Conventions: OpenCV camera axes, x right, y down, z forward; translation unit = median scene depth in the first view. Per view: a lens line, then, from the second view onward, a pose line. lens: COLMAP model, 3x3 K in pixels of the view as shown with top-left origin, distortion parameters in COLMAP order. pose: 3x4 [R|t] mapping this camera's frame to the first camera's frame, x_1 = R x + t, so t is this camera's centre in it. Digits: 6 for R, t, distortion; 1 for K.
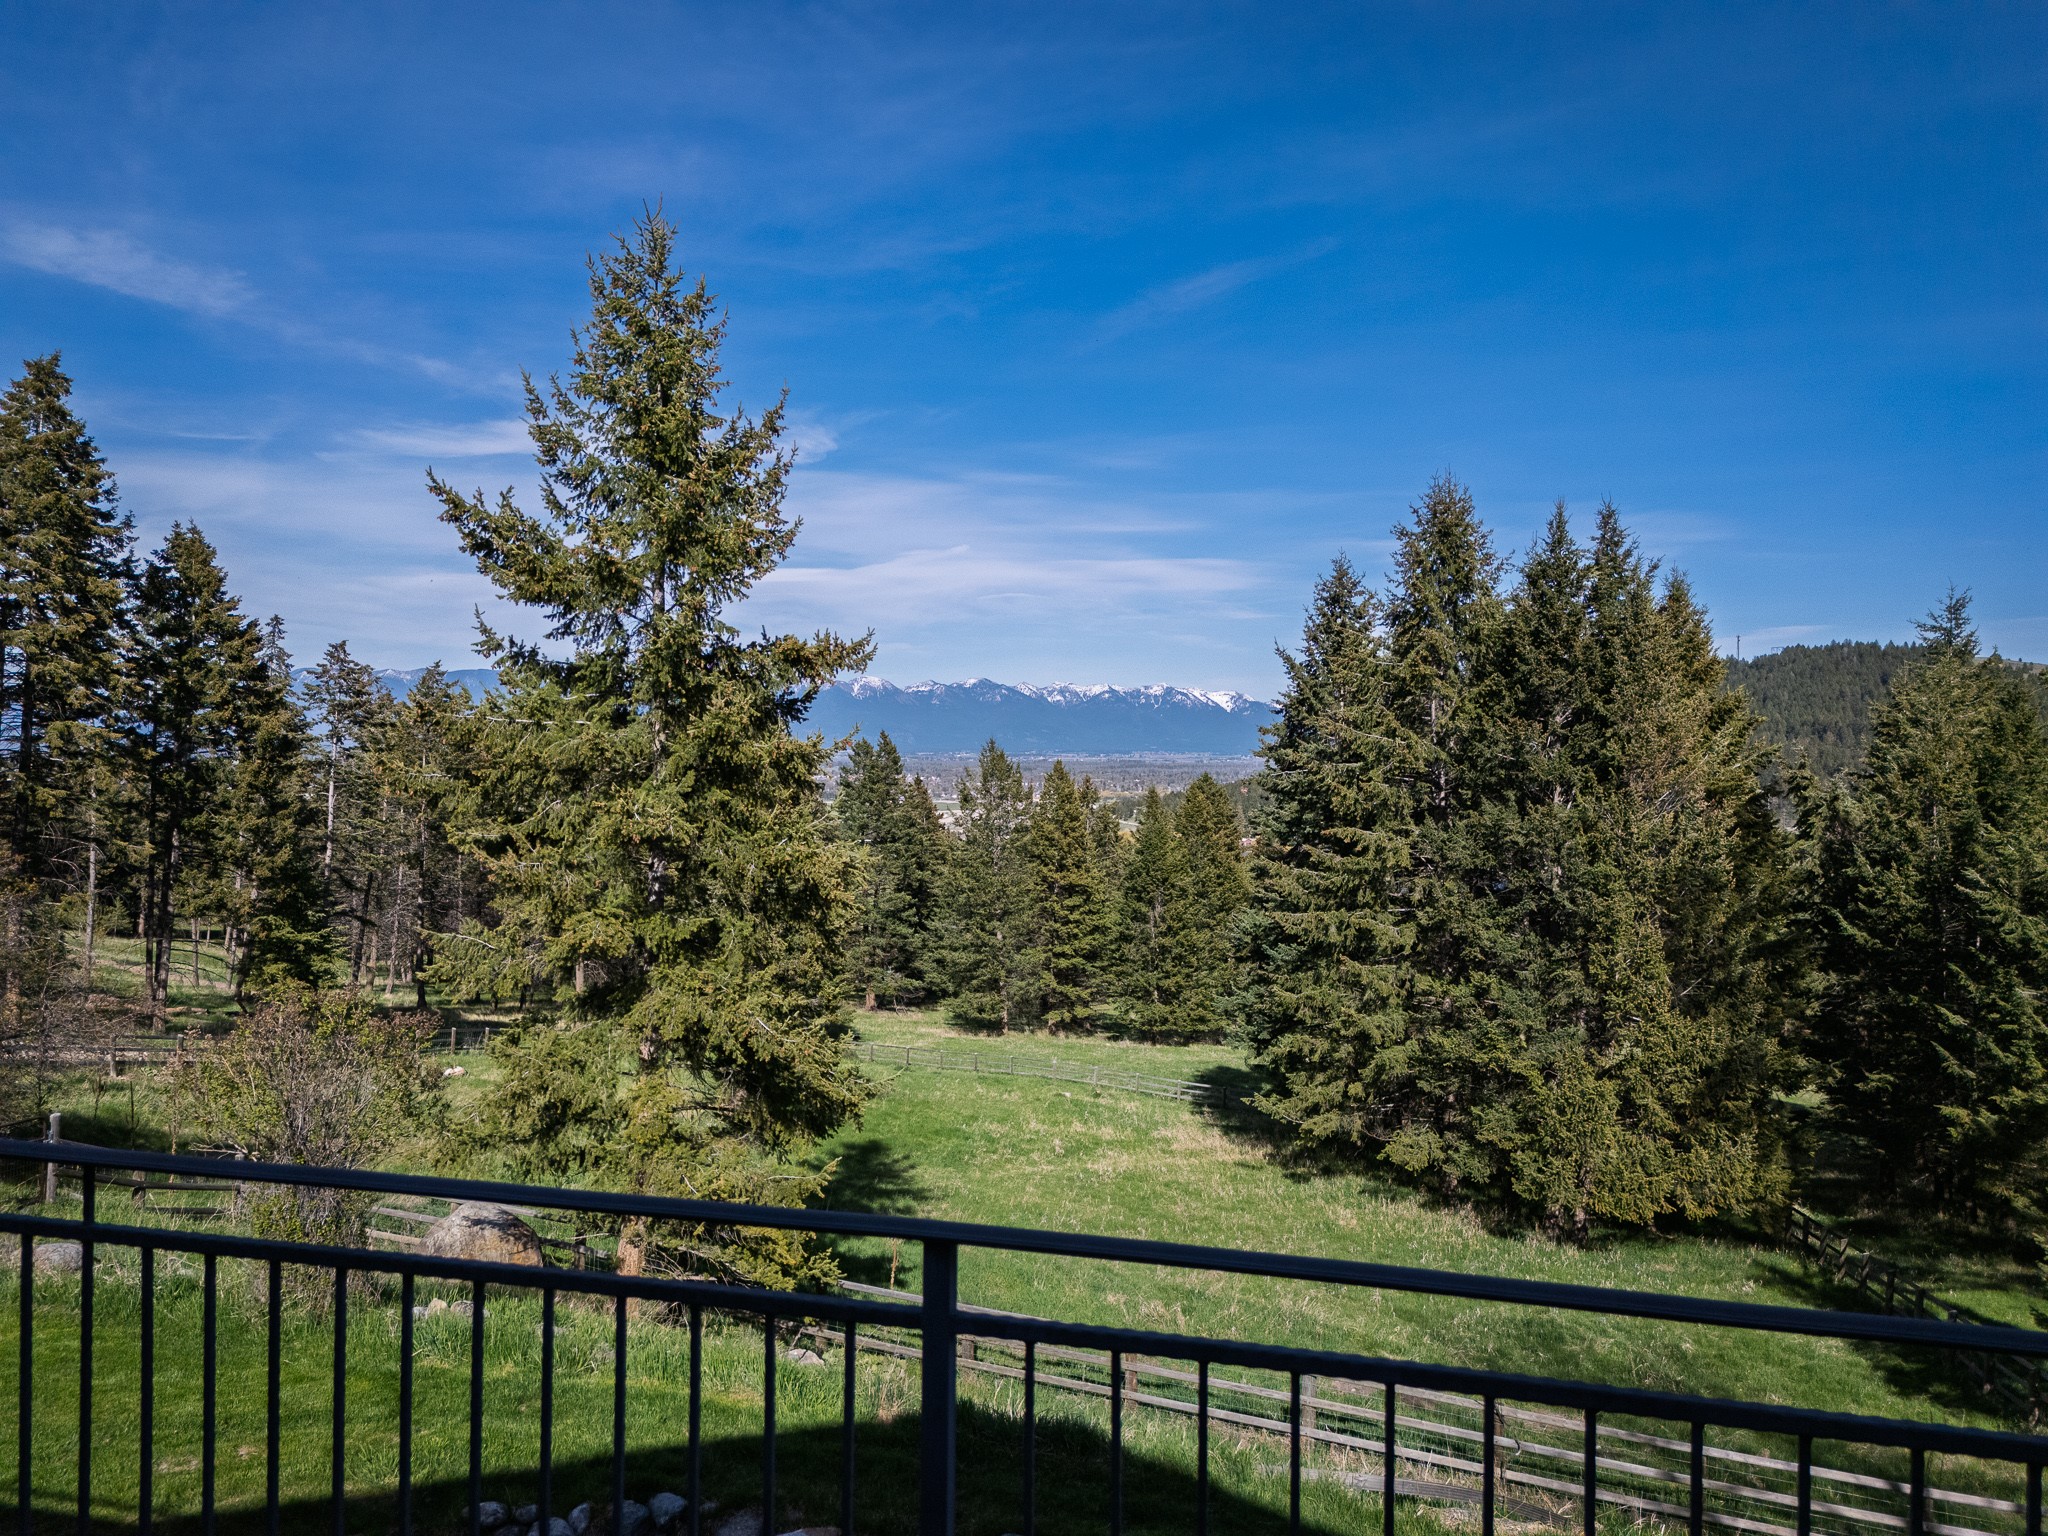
lens RADIAL K [[1499.2, 0, 1024.0], [0, 1499.2, 768.0], [0, 0, 1]] dist [0.146420, -0.183325]
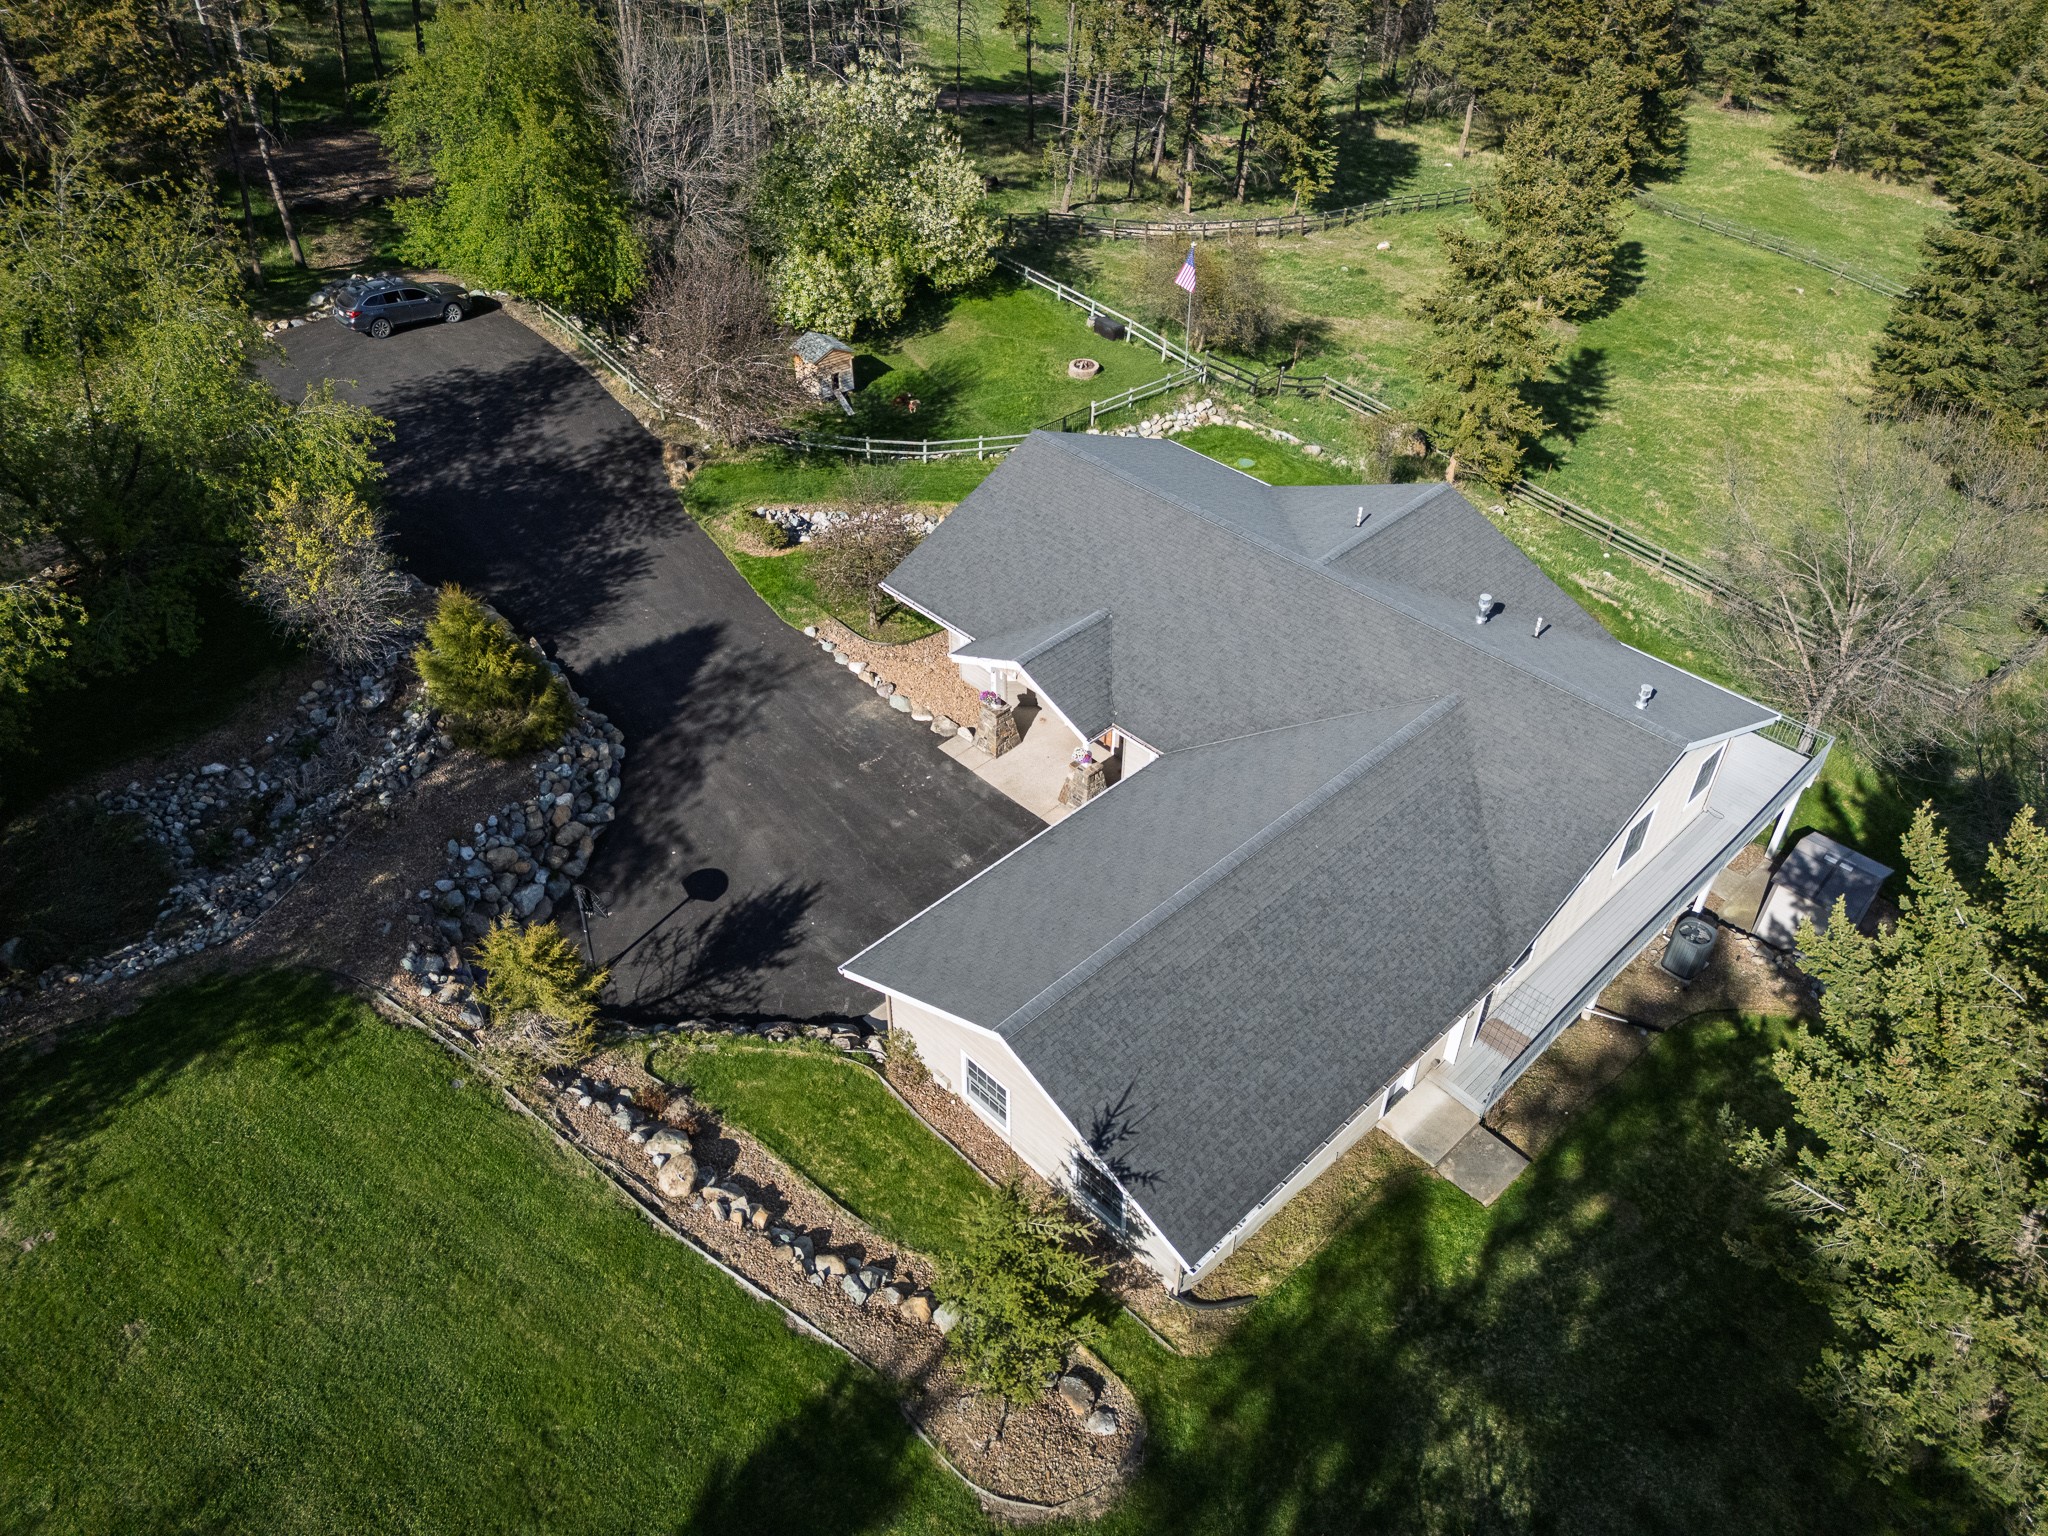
lens RADIAL K [[1499.2, 0, 1024.0], [0, 1499.2, 768.0], [0, 0, 1]] dist [0.146420, -0.183325]
pose [[0.855232, 0.347262, -0.384692, 0.073504], [-0.024043, 0.768083, 0.639898, -0.204801], [0.517688, -0.538012, 0.665238, -0.319118]]
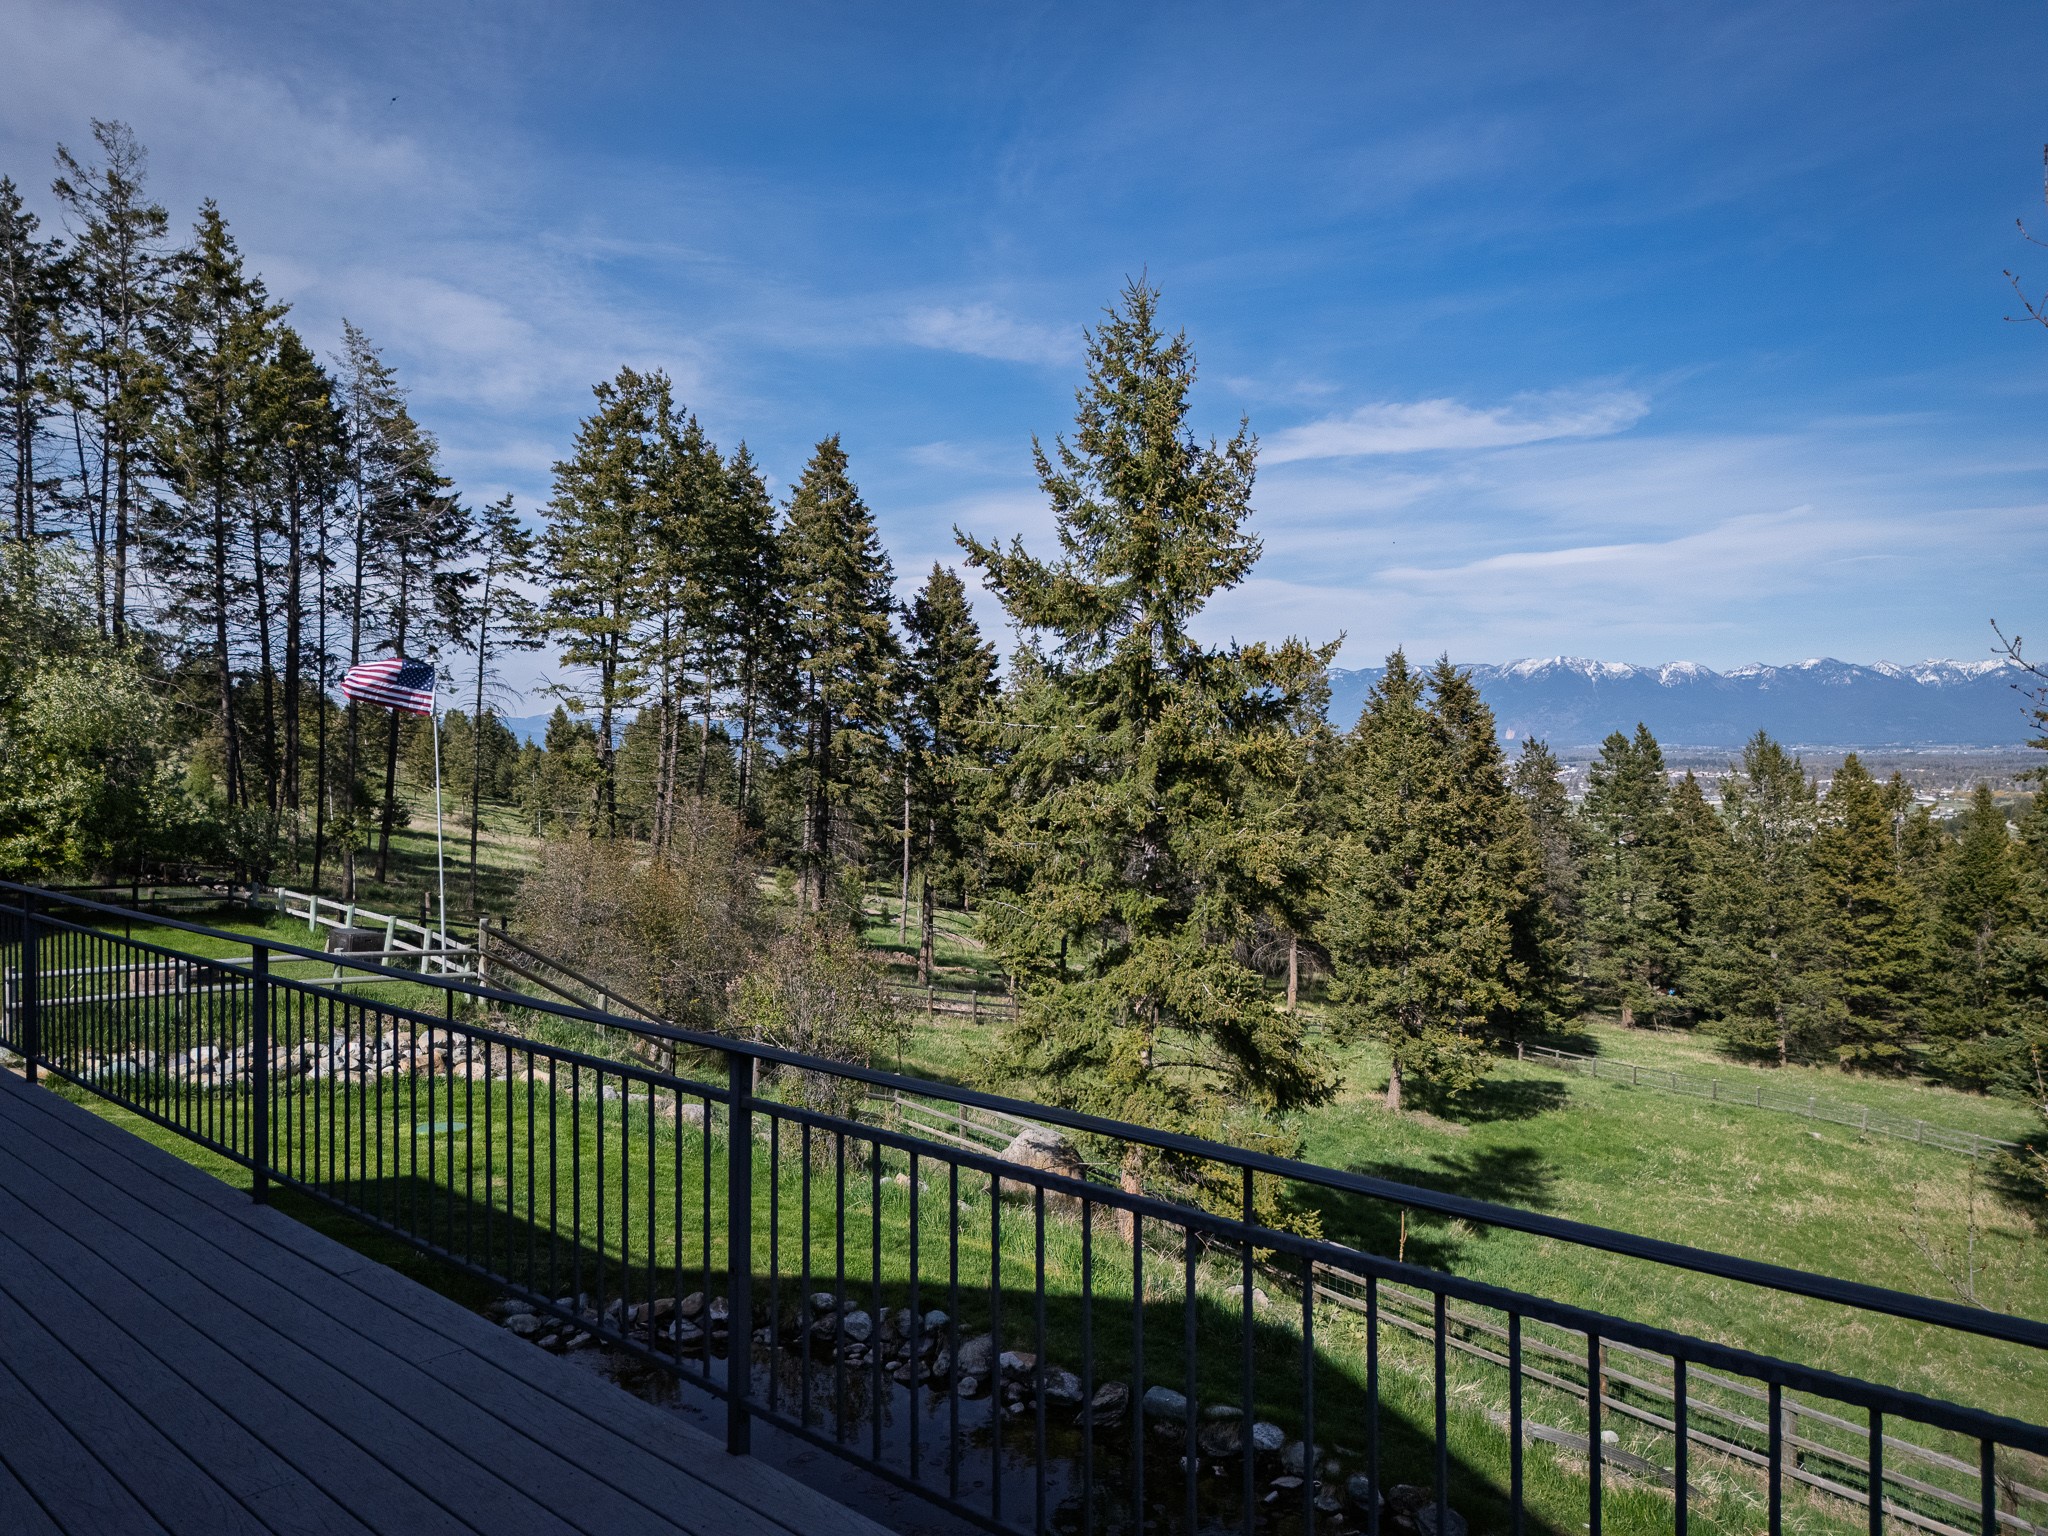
lens RADIAL K [[1558.8, 0, 1058.5], [0, 1558.8, 773.2], [0, 0, 1]] dist [0.138731, -0.169183]
pose [[0.879846, -0.001240, -0.475256, 0.059089], [0.003731, 0.999984, 0.004298, 0.000326], [0.475243, -0.005555, 0.879837, -0.017090]]
